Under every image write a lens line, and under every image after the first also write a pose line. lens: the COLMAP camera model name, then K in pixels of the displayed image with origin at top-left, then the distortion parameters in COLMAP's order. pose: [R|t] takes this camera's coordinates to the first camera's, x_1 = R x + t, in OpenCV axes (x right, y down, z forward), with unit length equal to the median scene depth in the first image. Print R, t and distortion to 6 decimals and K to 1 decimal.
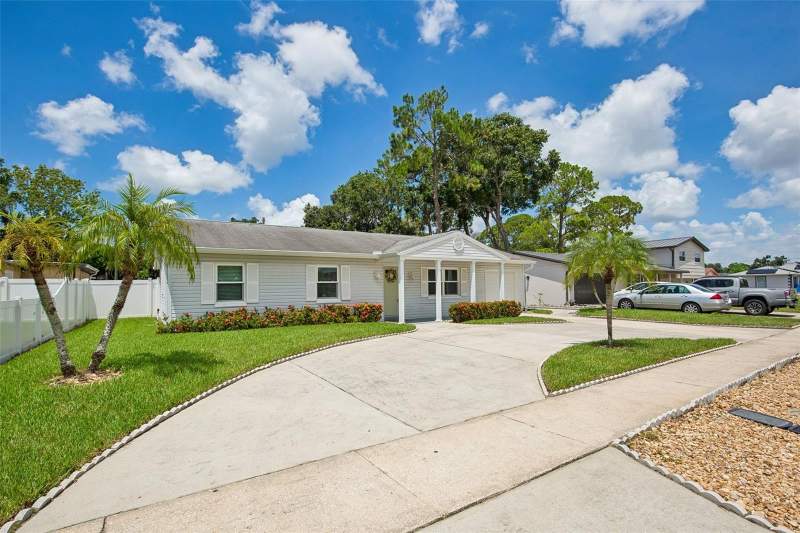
lens RADIAL K [[381.1, 0, 416.2], [0, 381.1, 274.3], [0, 0, 1]] dist [-0.022893, -0.000040]
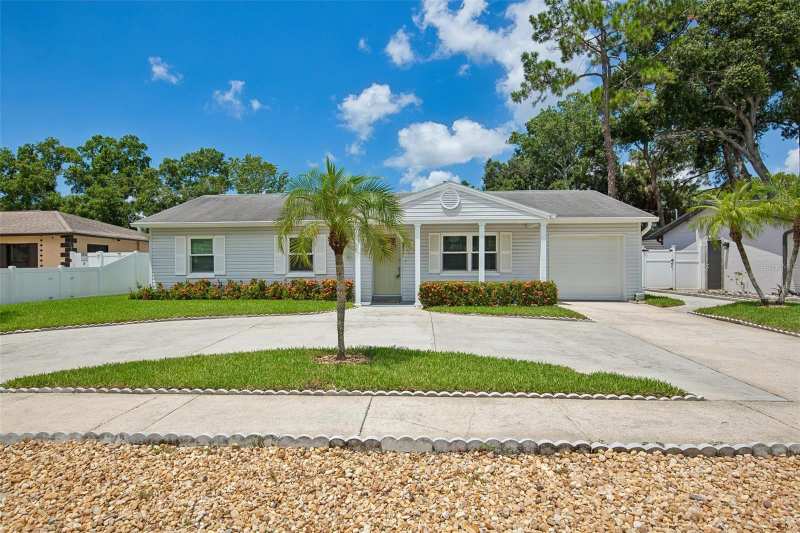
lens RADIAL K [[452.9, 0, 418.3], [0, 452.9, 264.9], [0, 0, 1]] dist [-0.006308, -0.000095]
pose [[0.801173, 0.008443, -0.598373, 0.477659], [0.017763, 0.999124, 0.037880, 0.008007], [0.598169, -0.040977, 0.800321, 0.232812]]
